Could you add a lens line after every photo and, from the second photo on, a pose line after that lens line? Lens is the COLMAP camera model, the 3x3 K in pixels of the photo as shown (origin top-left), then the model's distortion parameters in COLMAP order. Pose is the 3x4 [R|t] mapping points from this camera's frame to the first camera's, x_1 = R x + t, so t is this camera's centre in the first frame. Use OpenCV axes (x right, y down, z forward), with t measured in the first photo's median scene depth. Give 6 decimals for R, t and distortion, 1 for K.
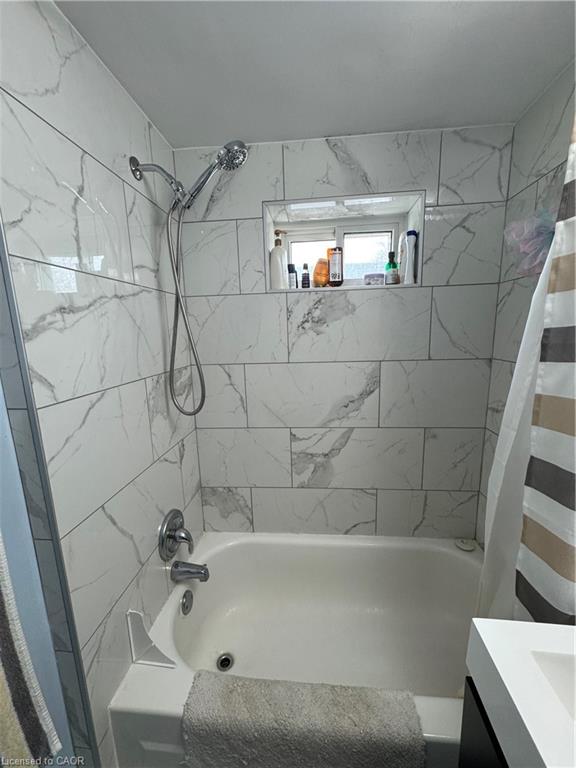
lens RADIAL K [[306.0, 0, 286.7], [0, 306.0, 384.2], [0, 0, 1]] dist [-0.002975, 0.000421]
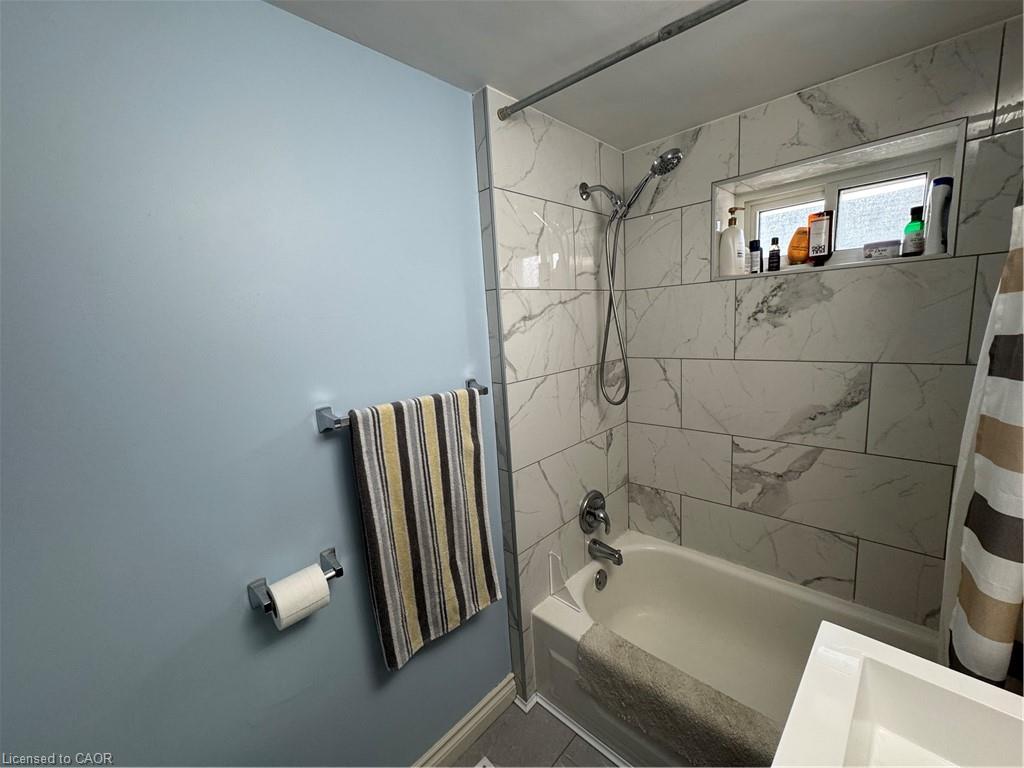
lens RADIAL K [[407.9, 0, 514.0], [0, 407.9, 382.4], [0, 0, 1]] dist [-0.002975, 0.000421]
pose [[0.787718, 0.078025, -0.611075, 0.266779], [-0.072012, 0.996809, 0.034450, -0.000845], [0.611813, 0.016868, 0.790823, -0.344541]]
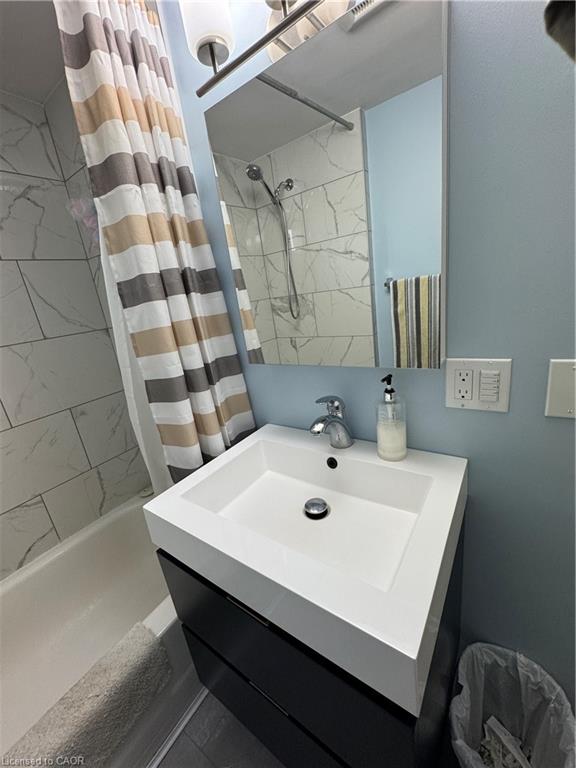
lens RADIAL K [[306.0, 0, 286.7], [0, 306.0, 383.6], [0, 0, 1]] dist [-0.002975, 0.000421]
pose [[0.470293, -0.287761, 0.834277, -0.013524], [0.272247, 0.946545, 0.173016, 0.103828], [-0.839468, 0.145761, 0.523495, -0.120398]]
